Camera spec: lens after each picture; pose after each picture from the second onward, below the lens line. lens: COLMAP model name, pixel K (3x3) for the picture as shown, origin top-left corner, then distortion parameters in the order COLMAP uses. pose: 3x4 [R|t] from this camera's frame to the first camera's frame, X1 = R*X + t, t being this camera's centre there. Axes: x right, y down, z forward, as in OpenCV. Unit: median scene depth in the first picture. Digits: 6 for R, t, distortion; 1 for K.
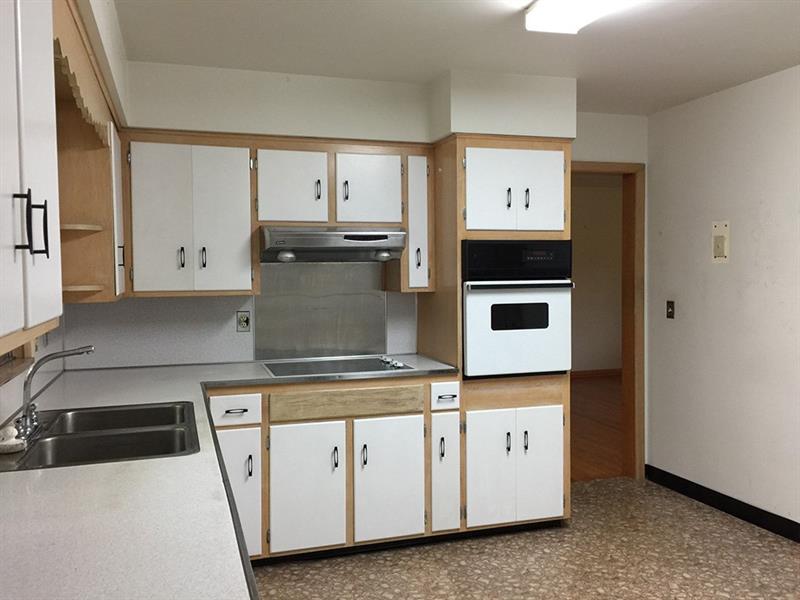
lens RADIAL K [[687.4, 0, 396.1], [0, 687.4, 298.2], [0, 0, 1]] dist [0.078035, -0.084167]
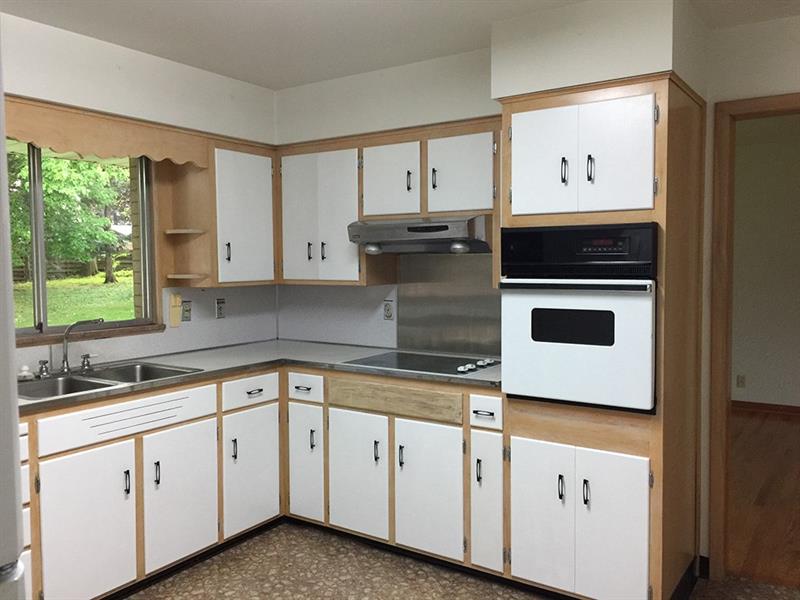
lens RADIAL K [[687.4, 0, 378.7], [0, 687.4, 297.9], [0, 0, 1]] dist [0.078035, -0.084167]
pose [[0.613753, 0.049362, -0.787954, 0.659159], [-0.030871, 0.998781, 0.038523, -0.028055], [0.788895, 0.000681, 0.614528, 0.371687]]
